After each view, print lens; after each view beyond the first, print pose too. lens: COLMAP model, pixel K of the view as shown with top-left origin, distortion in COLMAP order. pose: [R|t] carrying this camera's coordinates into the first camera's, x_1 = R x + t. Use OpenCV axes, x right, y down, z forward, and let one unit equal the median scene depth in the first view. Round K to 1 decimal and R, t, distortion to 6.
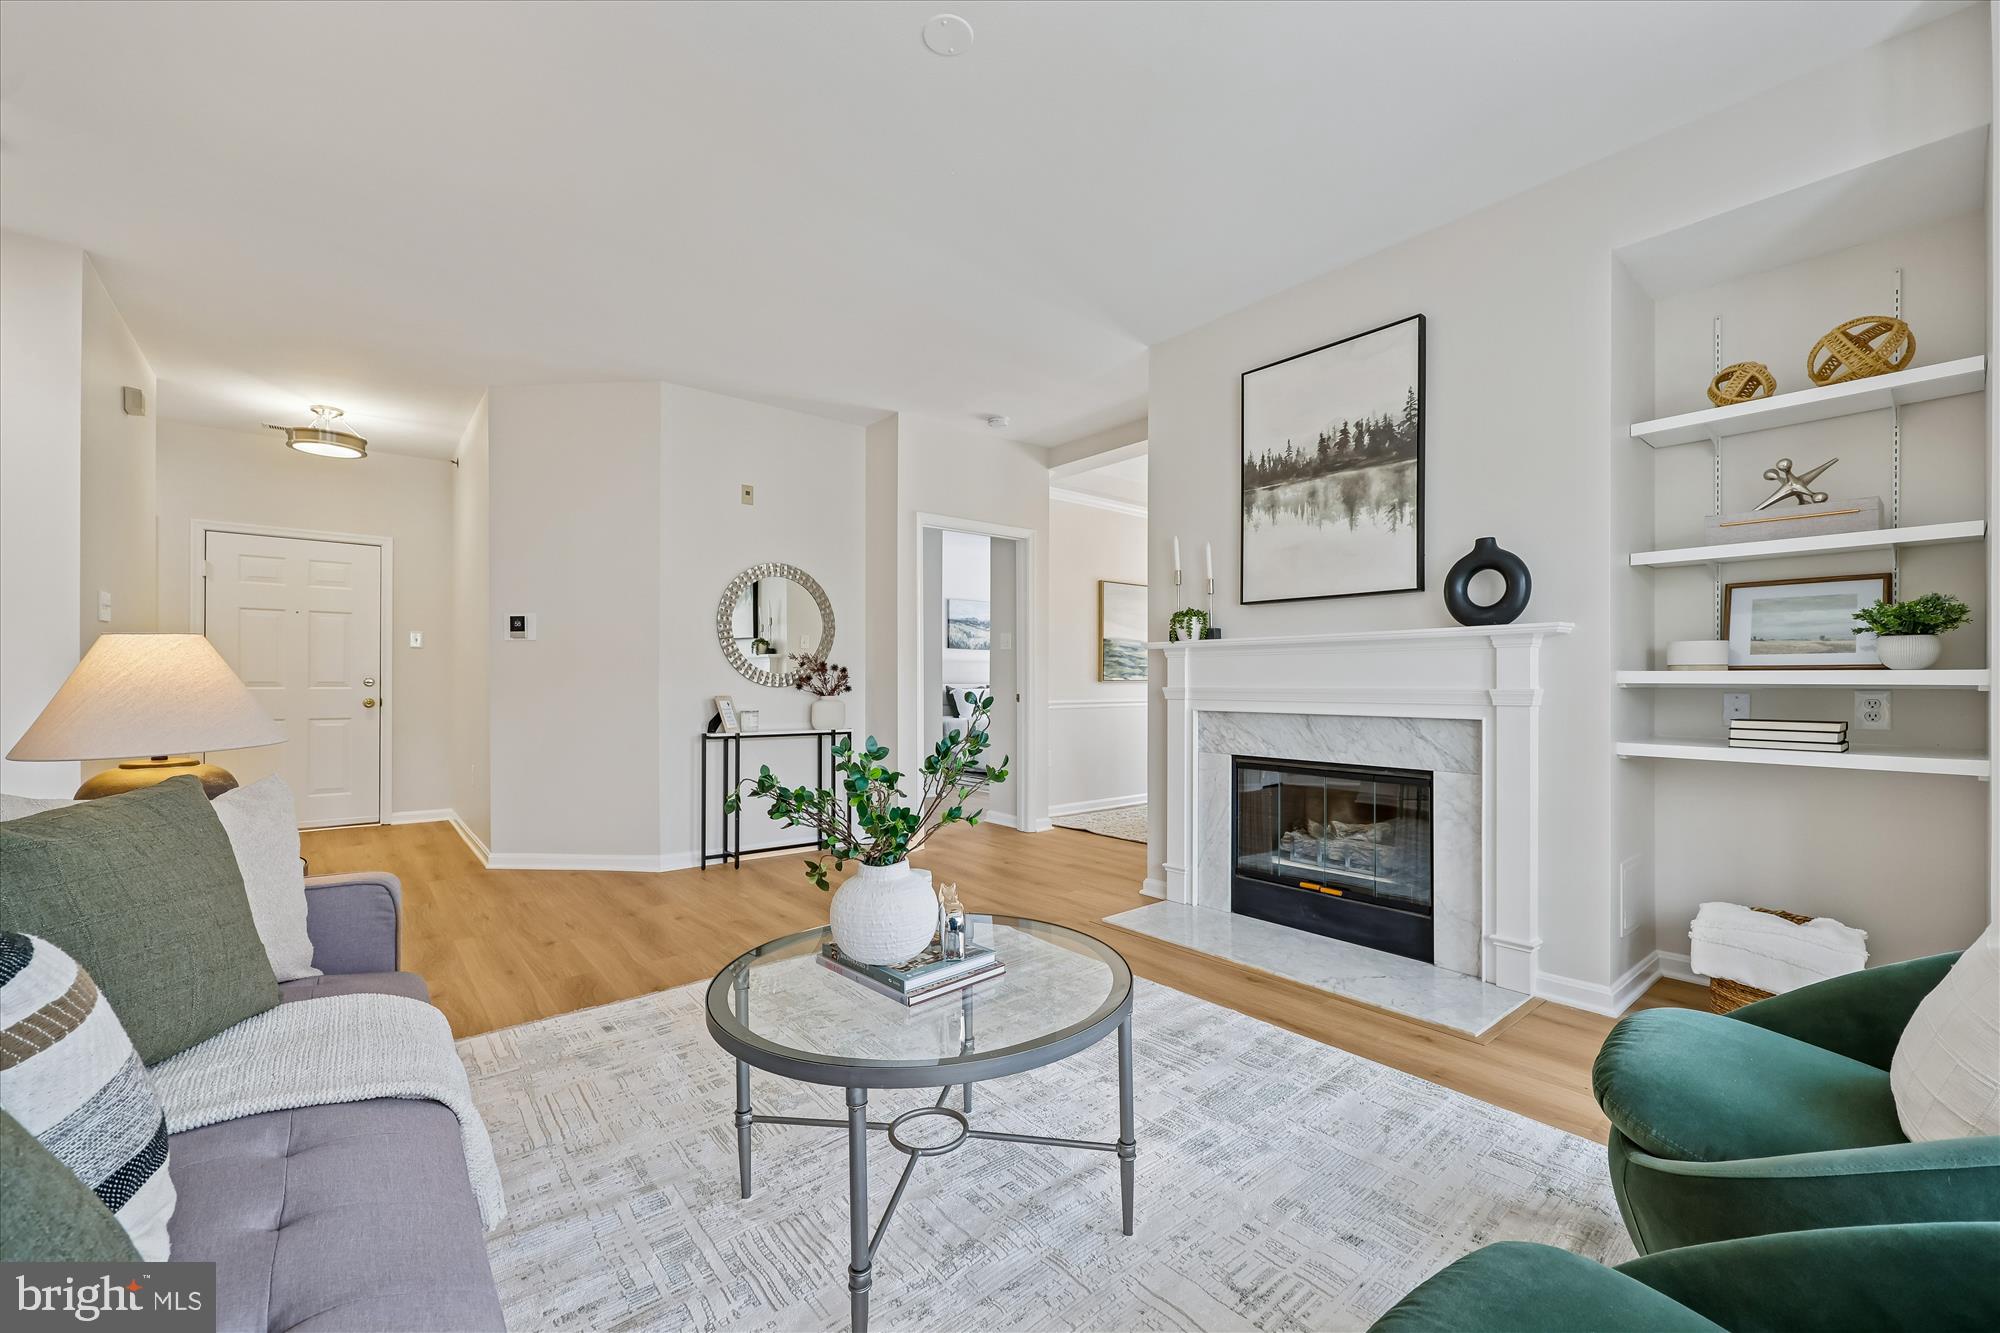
lens RADIAL K [[804.5, 0, 1011.1], [0, 804.5, 679.9], [0, 0, 1]] dist [0.000889, 0.000060]
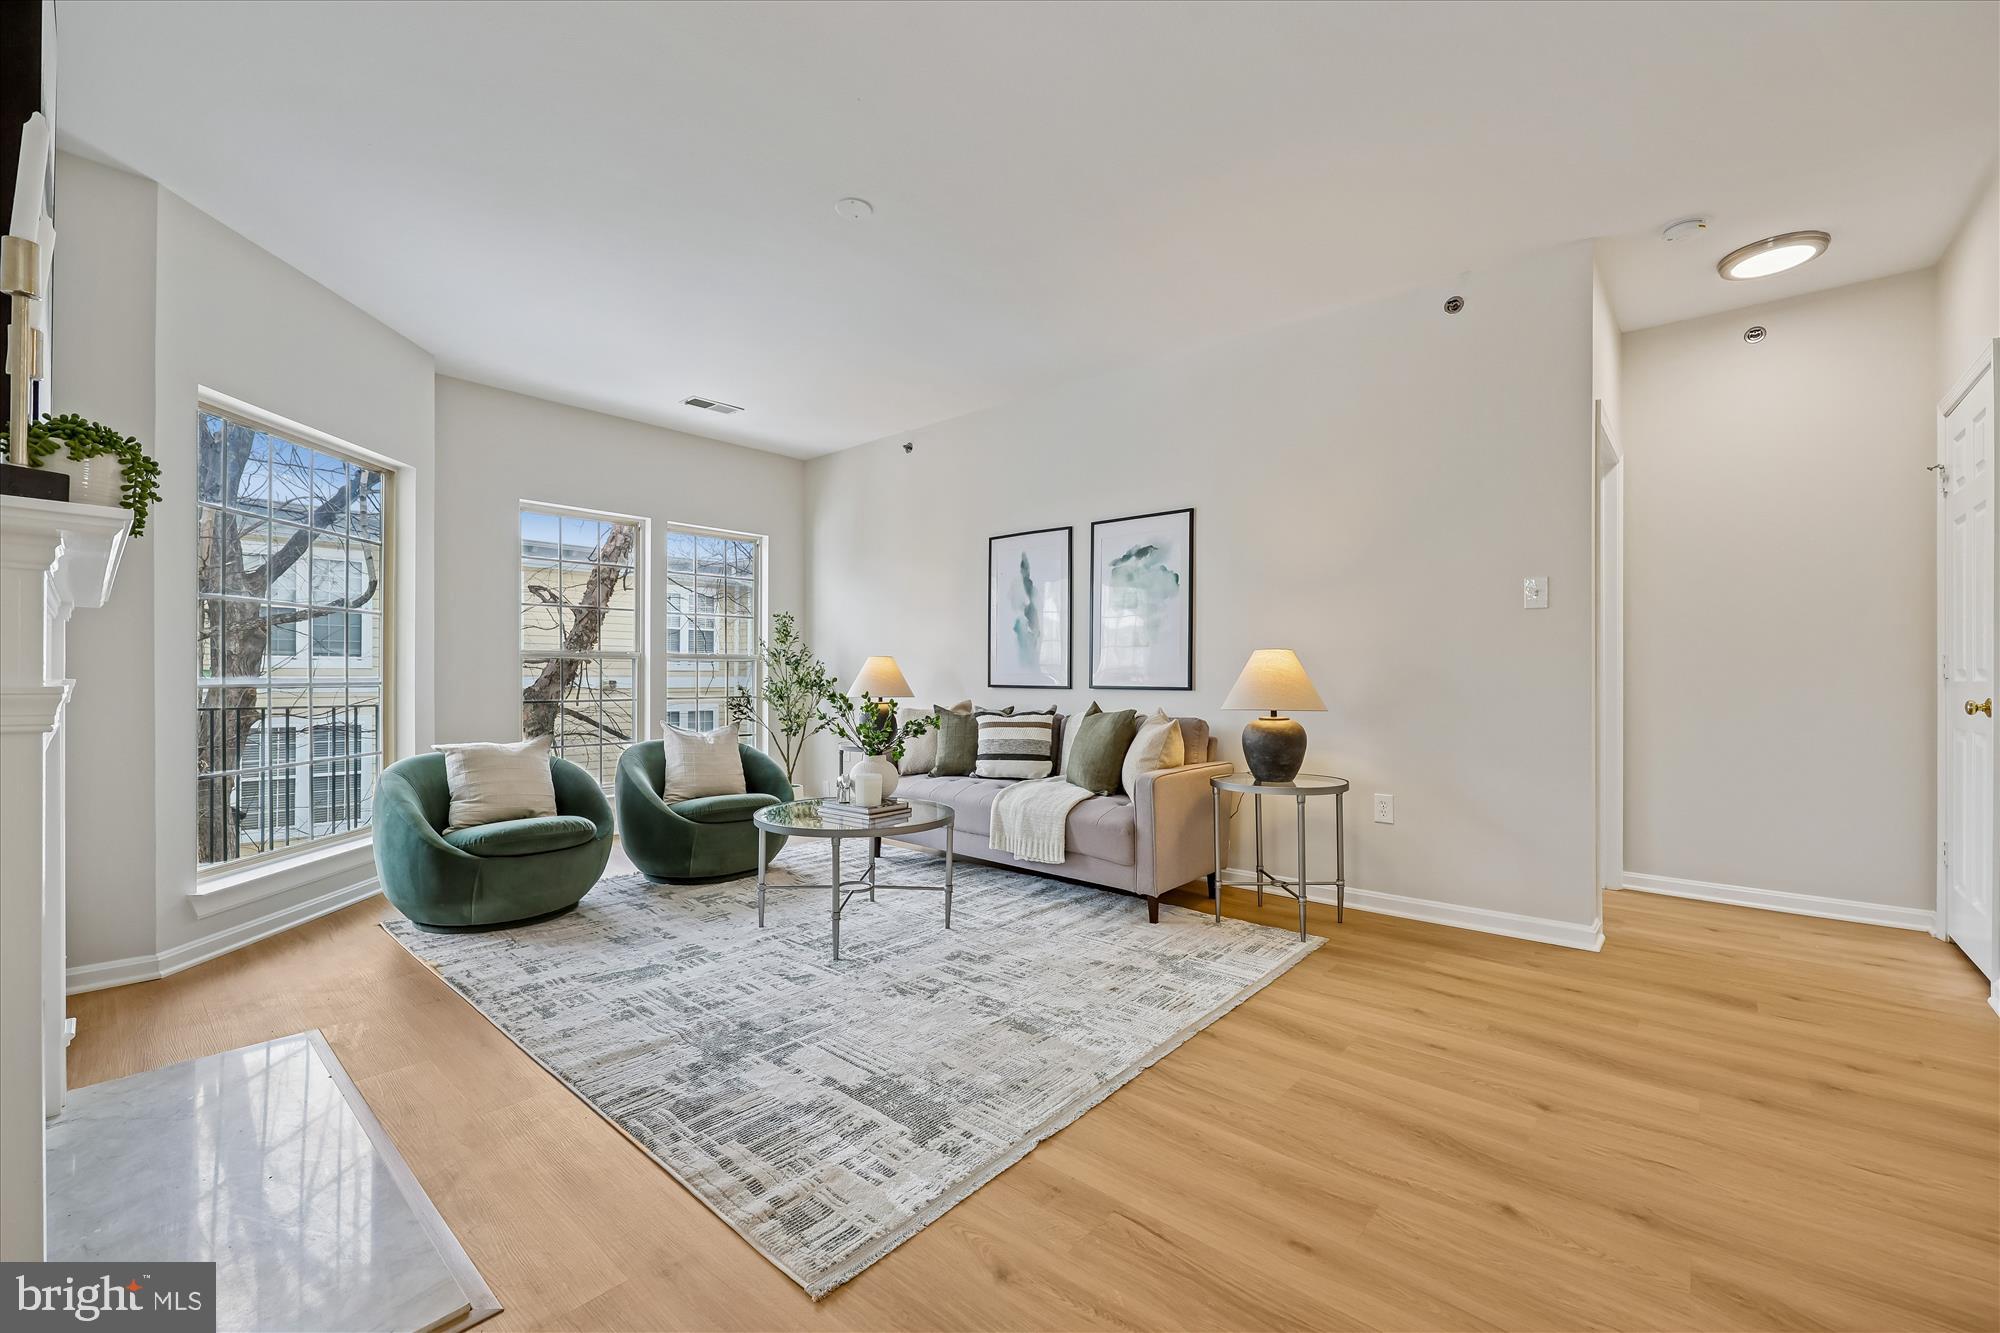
lens RADIAL K [[804.5, 0, 1011.1], [0, 804.5, 679.9], [0, 0, 1]] dist [0.000889, 0.000060]
pose [[-0.985319, -0.004247, -0.170670, -0.078195], [-0.003992, 0.999990, -0.001835, 0.009519], [0.170676, -0.001126, -0.985327, 1.589184]]
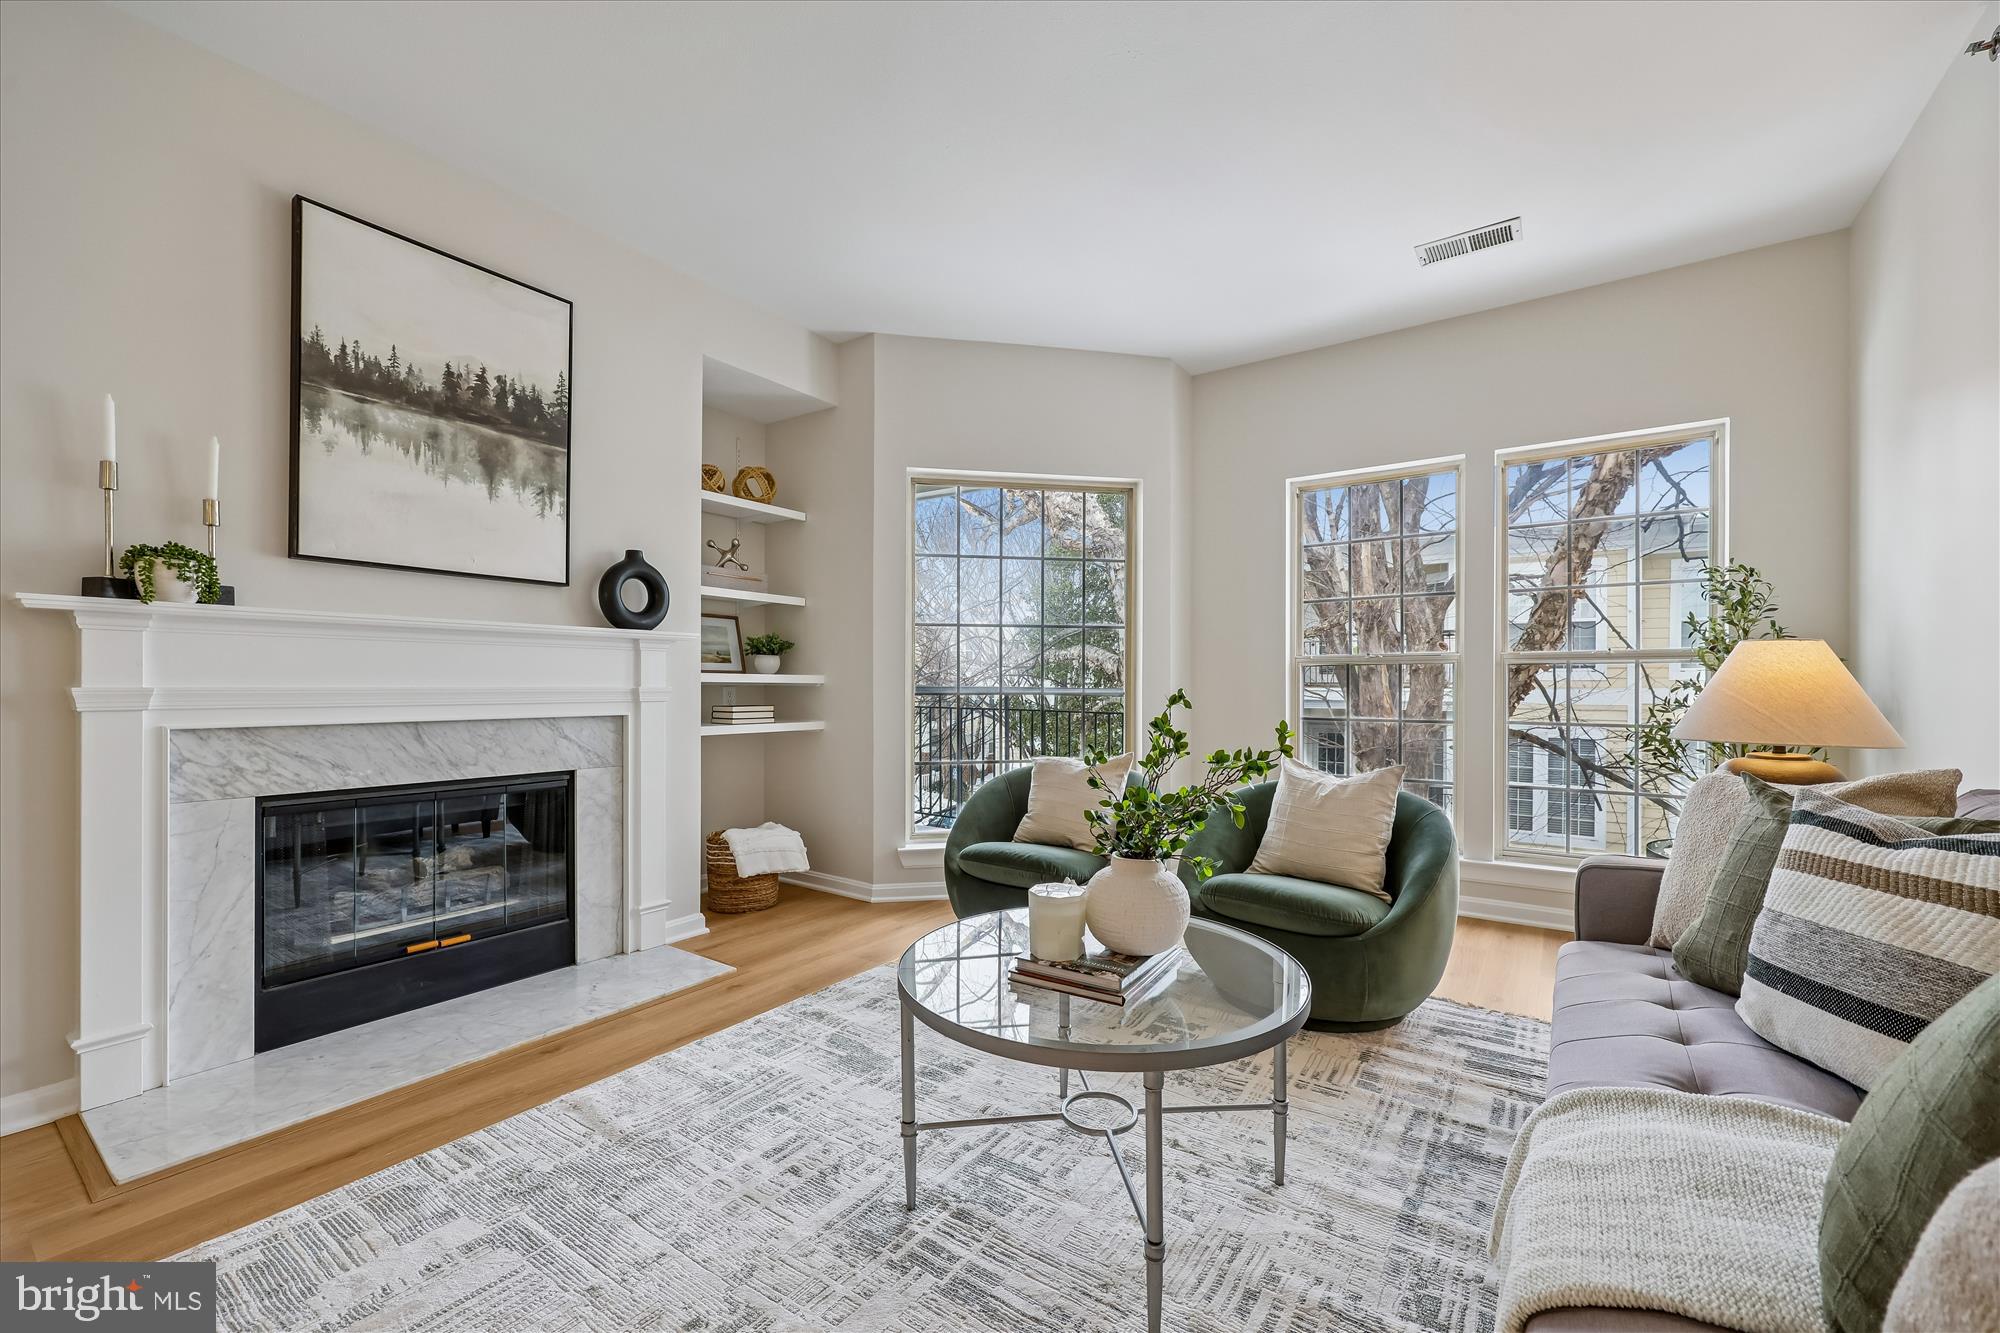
lens RADIAL K [[804.5, 0, 1011.1], [0, 804.5, 679.9], [0, 0, 1]] dist [0.000889, 0.000060]
pose [[-0.268153, 0.002338, 0.963374, -0.544501], [-0.008125, 0.999956, -0.004688, 0.002409], [-0.963342, -0.009084, -0.268122, 0.707924]]
